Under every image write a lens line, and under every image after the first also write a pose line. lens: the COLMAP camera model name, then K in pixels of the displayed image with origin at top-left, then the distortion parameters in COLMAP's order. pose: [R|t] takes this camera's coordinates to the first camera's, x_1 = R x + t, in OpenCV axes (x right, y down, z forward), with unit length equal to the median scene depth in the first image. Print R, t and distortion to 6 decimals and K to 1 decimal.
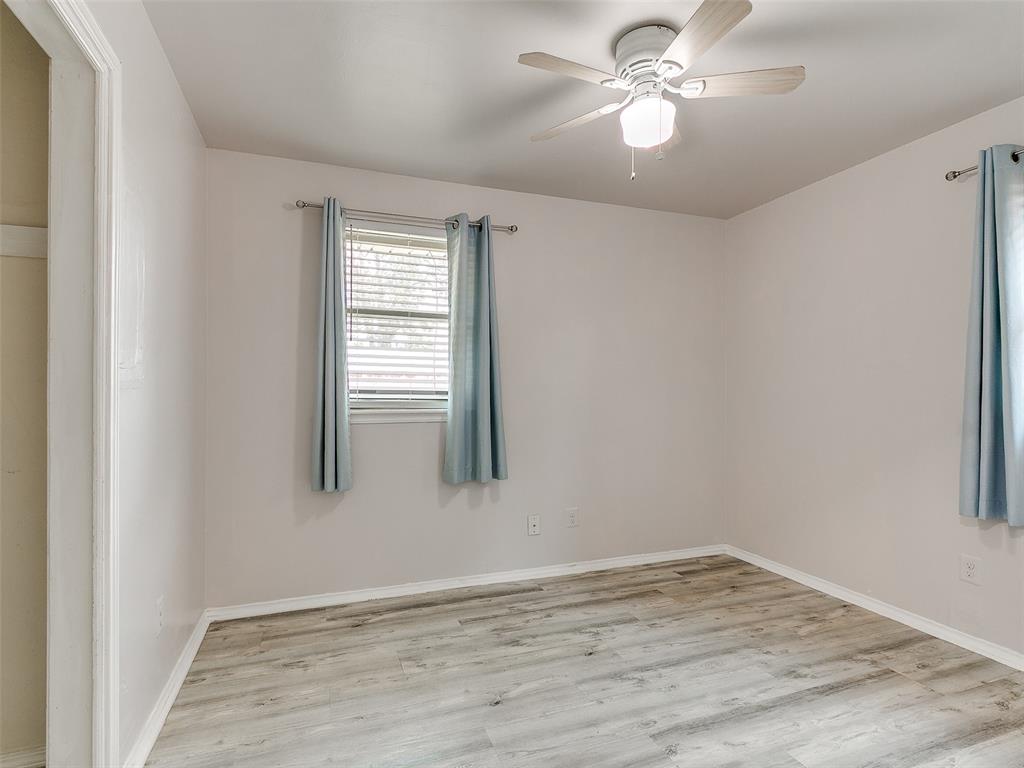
lens RADIAL K [[522.8, 0, 512.0], [0, 522.8, 384.0], [0, 0, 1]] dist [-0.000570, -0.000562]
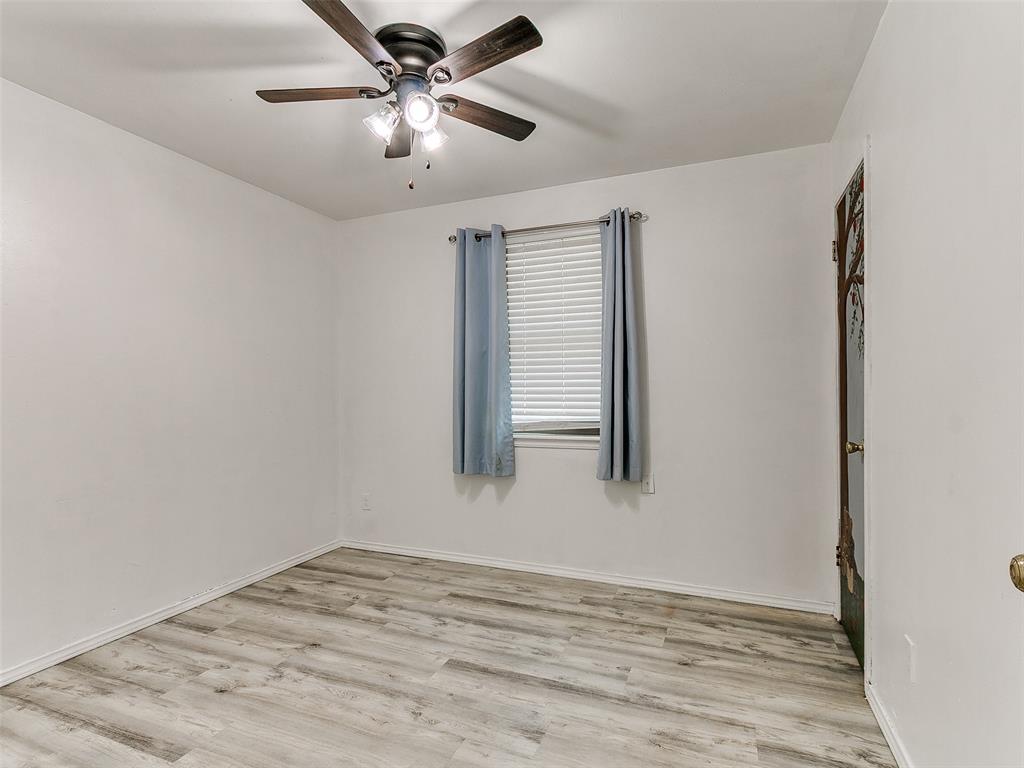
lens RADIAL K [[522.8, 0, 512.0], [0, 522.8, 384.0], [0, 0, 1]] dist [-0.000570, -0.000562]
pose [[0.730550, -0.014263, -0.682710, 0.449700], [0.021194, 0.999774, 0.001792, -0.003047], [0.682530, -0.015778, 0.730687, 0.148644]]
